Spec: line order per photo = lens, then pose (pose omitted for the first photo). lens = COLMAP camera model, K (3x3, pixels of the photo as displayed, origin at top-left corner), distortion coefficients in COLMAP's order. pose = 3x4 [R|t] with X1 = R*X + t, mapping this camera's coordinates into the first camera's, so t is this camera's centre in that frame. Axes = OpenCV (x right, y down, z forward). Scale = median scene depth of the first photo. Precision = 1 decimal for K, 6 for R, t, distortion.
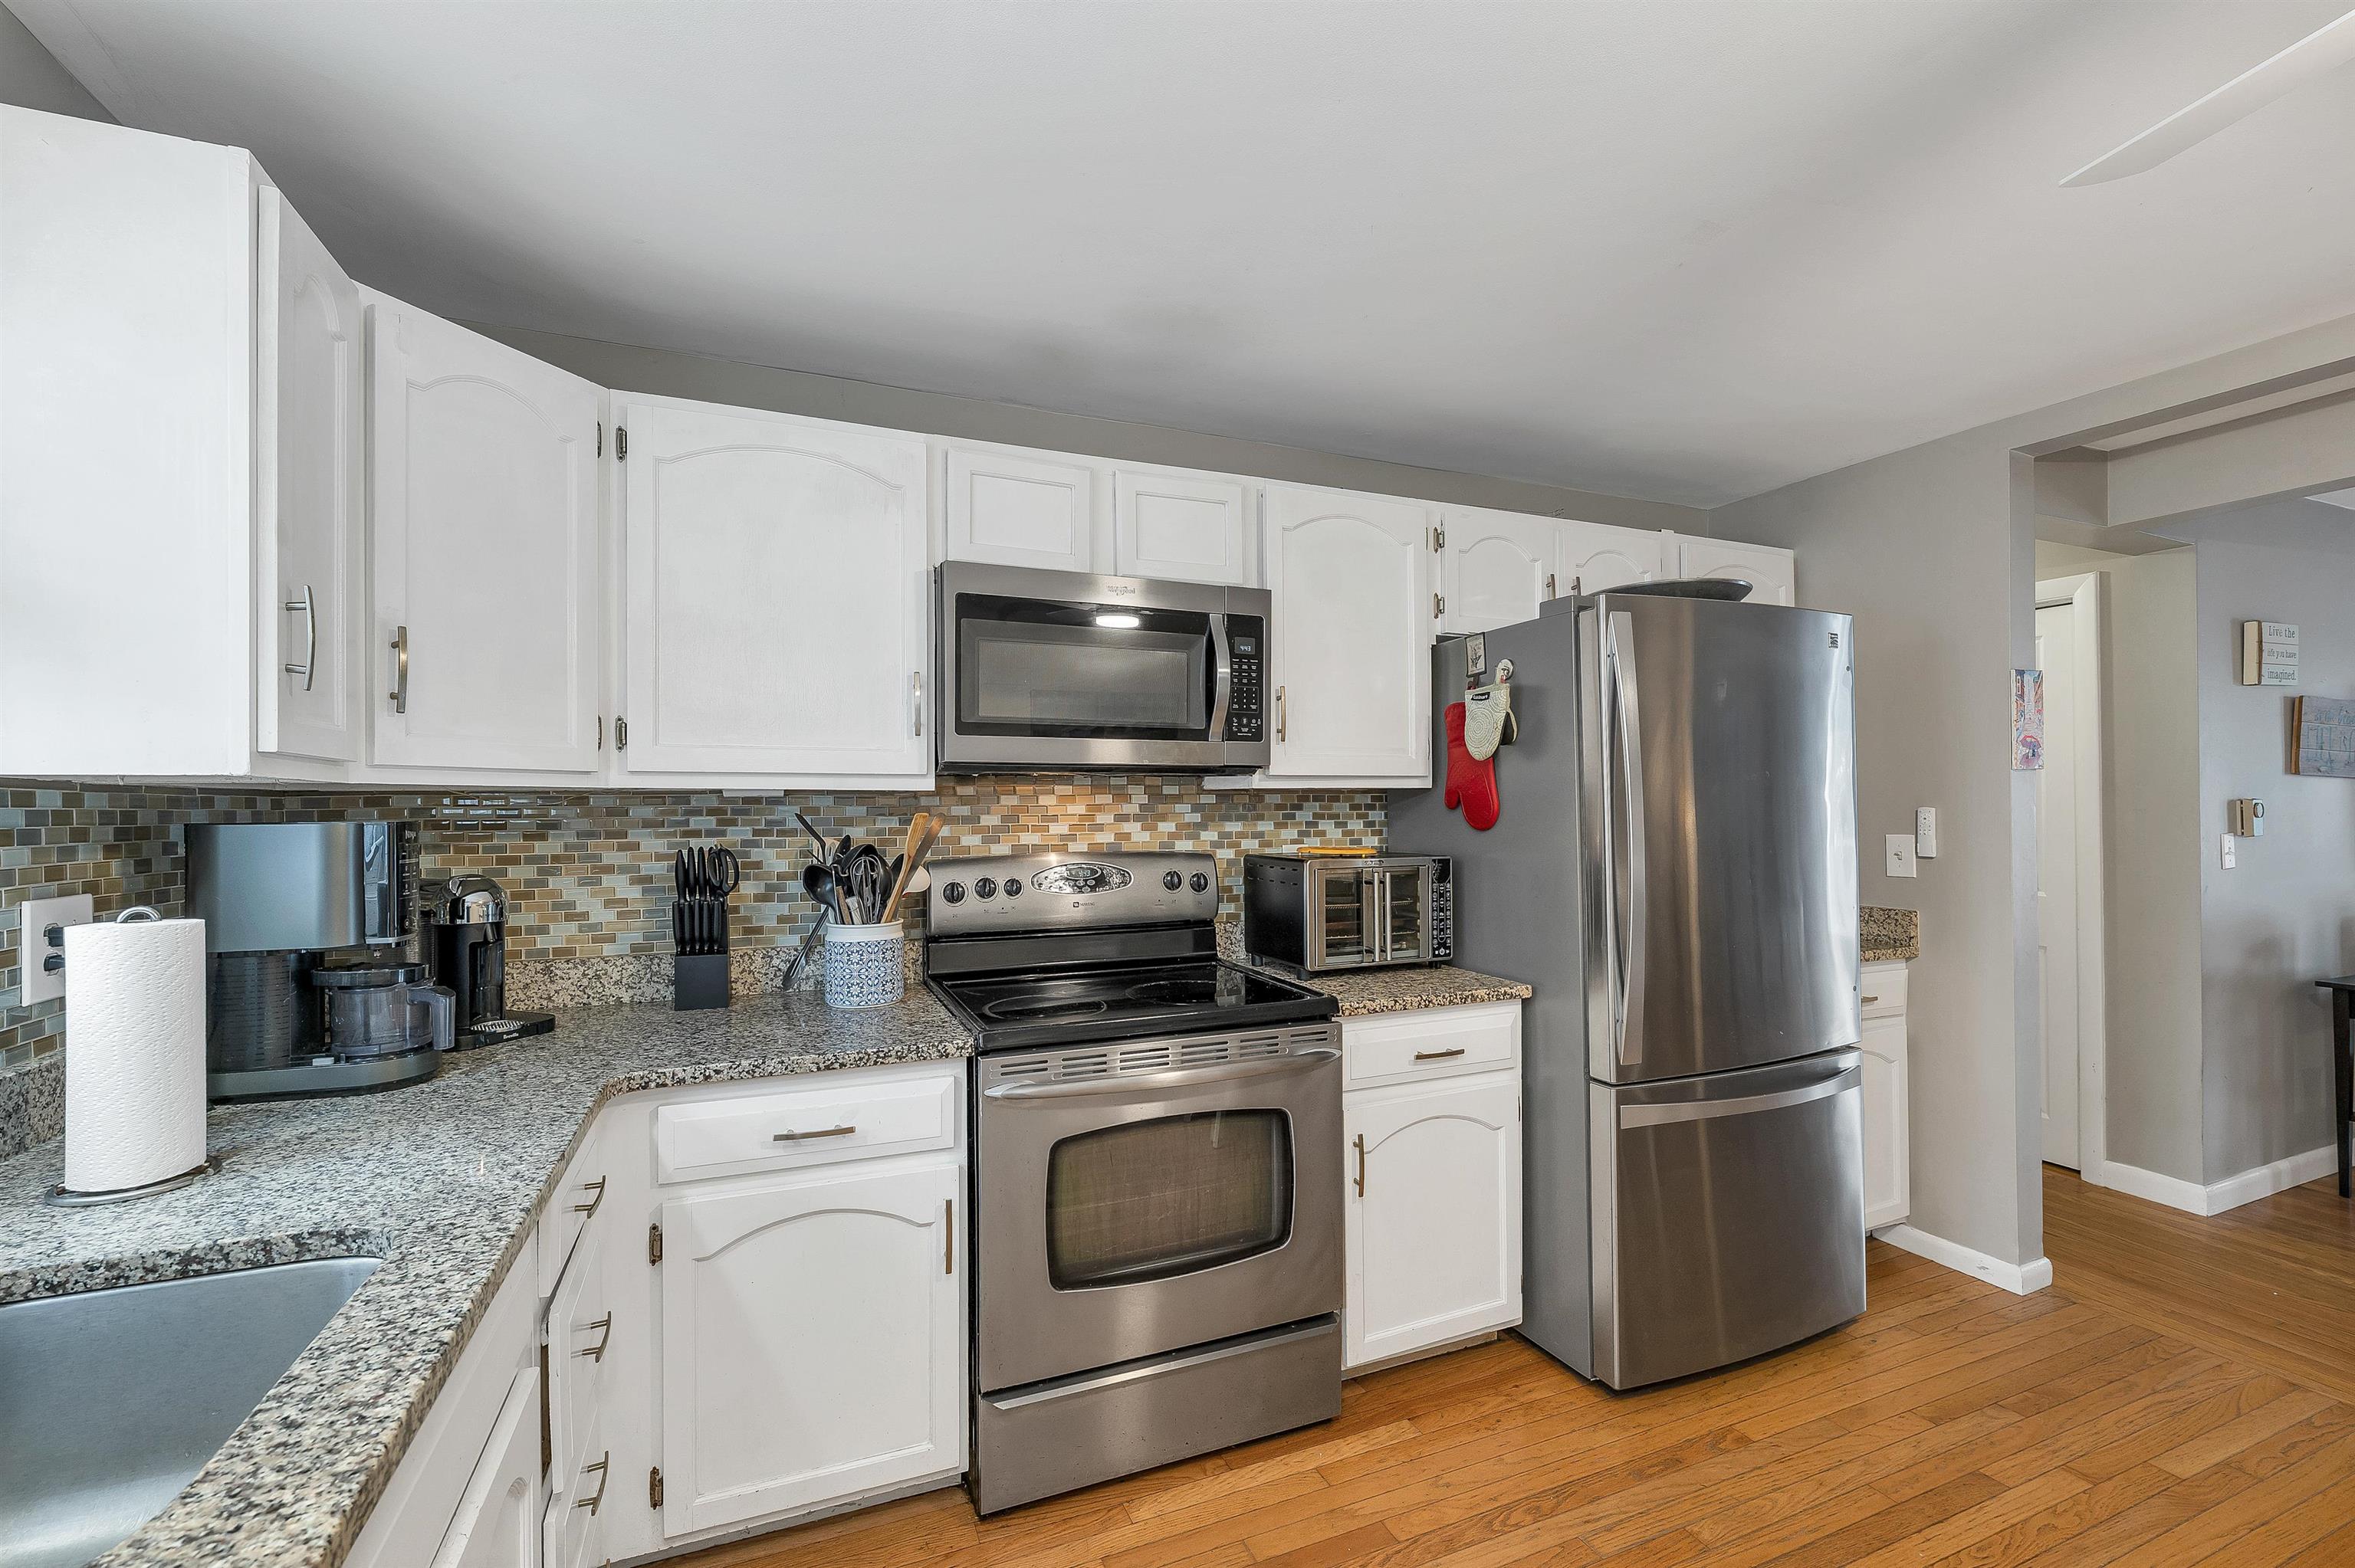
lens RADIAL K [[978.8, 0, 1170.7], [0, 978.8, 785.9], [0, 0, 1]] dist [-0.001457, -0.000475]
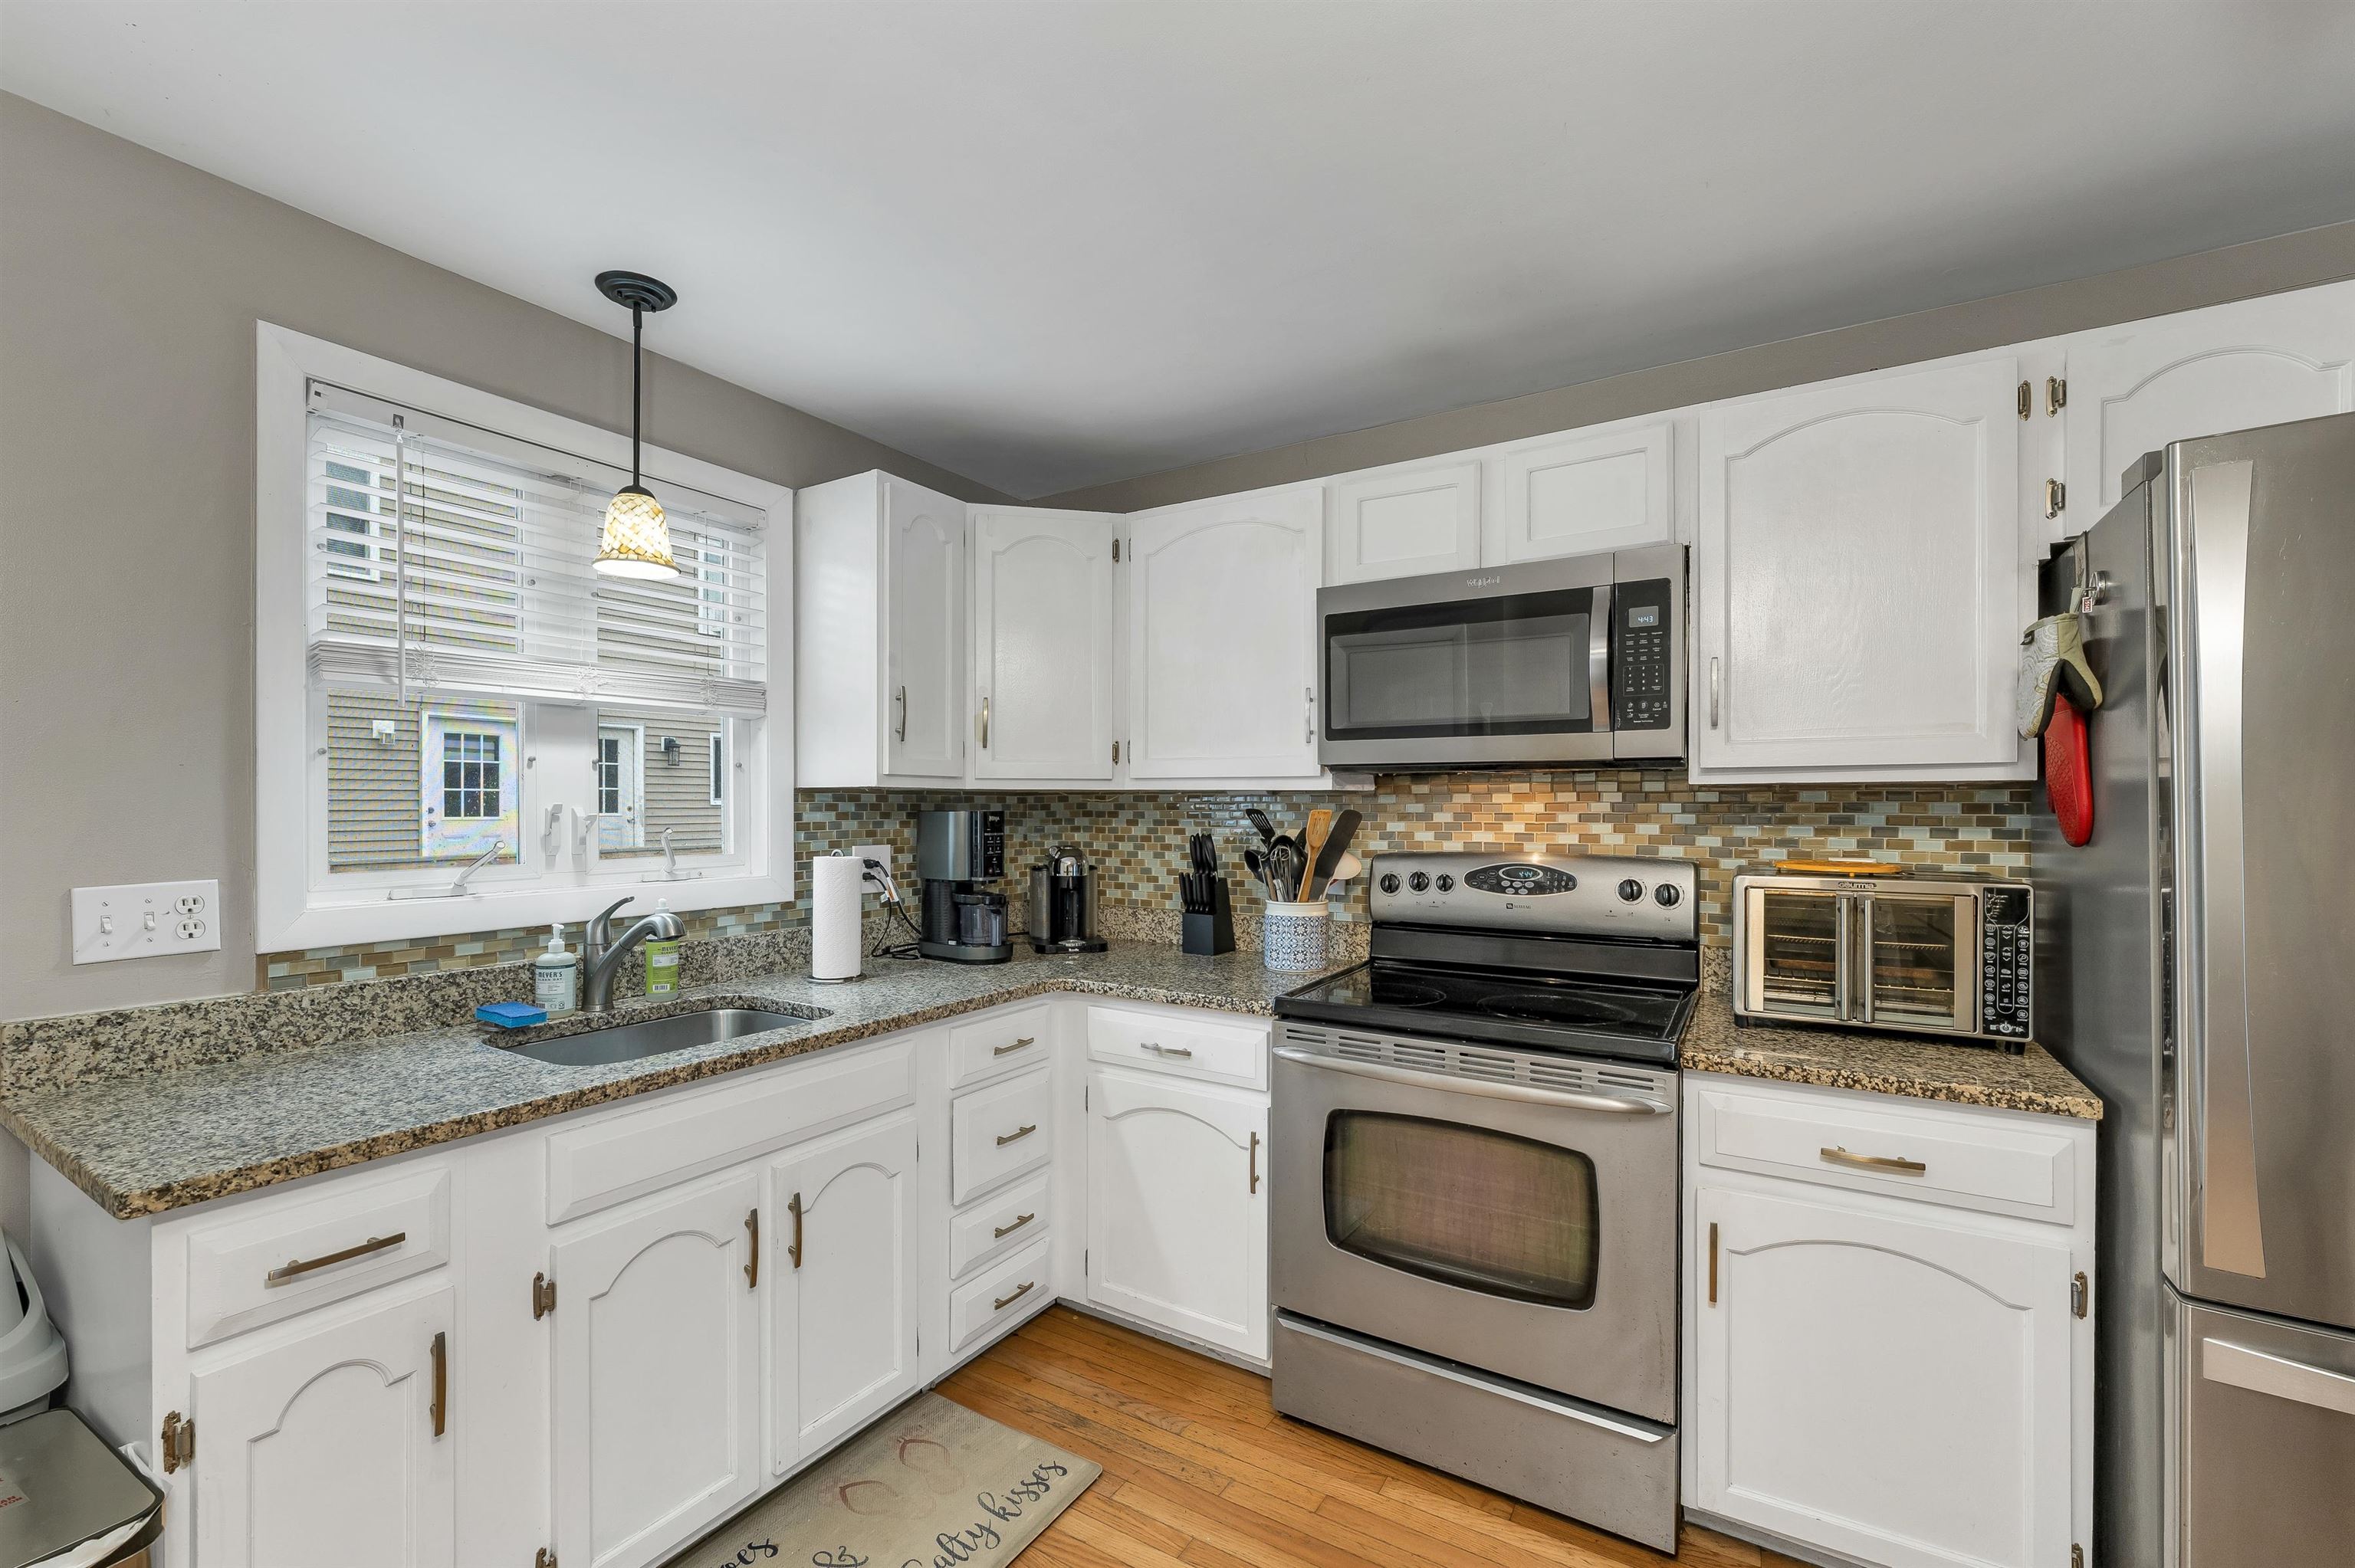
lens RADIAL K [[978.8, 0, 1170.7], [0, 978.8, 785.9], [0, 0, 1]] dist [-0.001457, -0.000475]
pose [[0.583663, -0.009060, -0.811946, 0.523810], [0.012026, 0.999925, -0.002512, 0.000611], [0.811907, -0.008298, 0.583728, 0.169412]]
